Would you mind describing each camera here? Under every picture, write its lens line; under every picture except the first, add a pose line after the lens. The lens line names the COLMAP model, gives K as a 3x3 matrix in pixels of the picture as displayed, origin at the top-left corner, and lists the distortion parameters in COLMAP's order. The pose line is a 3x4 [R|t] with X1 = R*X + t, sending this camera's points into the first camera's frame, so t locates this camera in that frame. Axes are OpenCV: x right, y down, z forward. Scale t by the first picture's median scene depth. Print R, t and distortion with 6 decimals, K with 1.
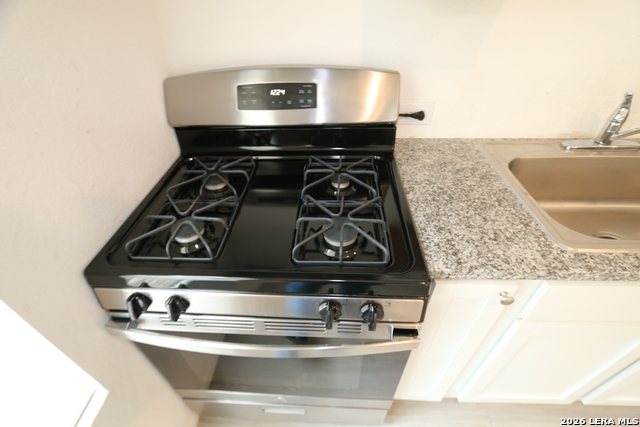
lens RADIAL K [[291.6, 0, 316.1], [0, 291.6, 218.1], [0, 0, 1]] dist [-0.024892, 0.002268]
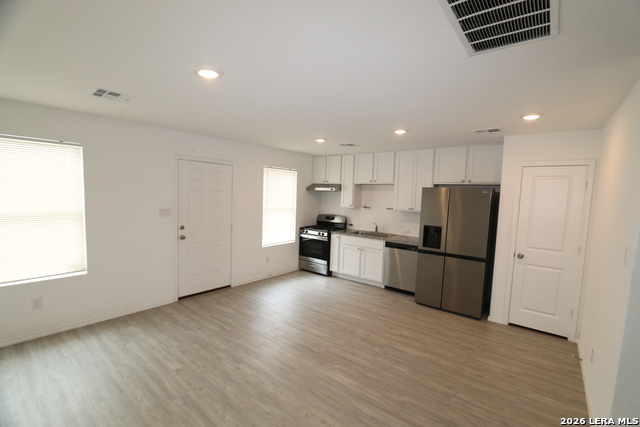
lens RADIAL K [[291.6, 0, 315.2], [0, 291.6, 214.1], [0, 0, 1]] dist [-0.024892, 0.002268]
pose [[0.804343, 0.108175, -0.584235, 3.720981], [-0.425638, 0.790970, -0.439543, 2.788284], [0.414565, 0.602216, 0.682255, -4.061571]]
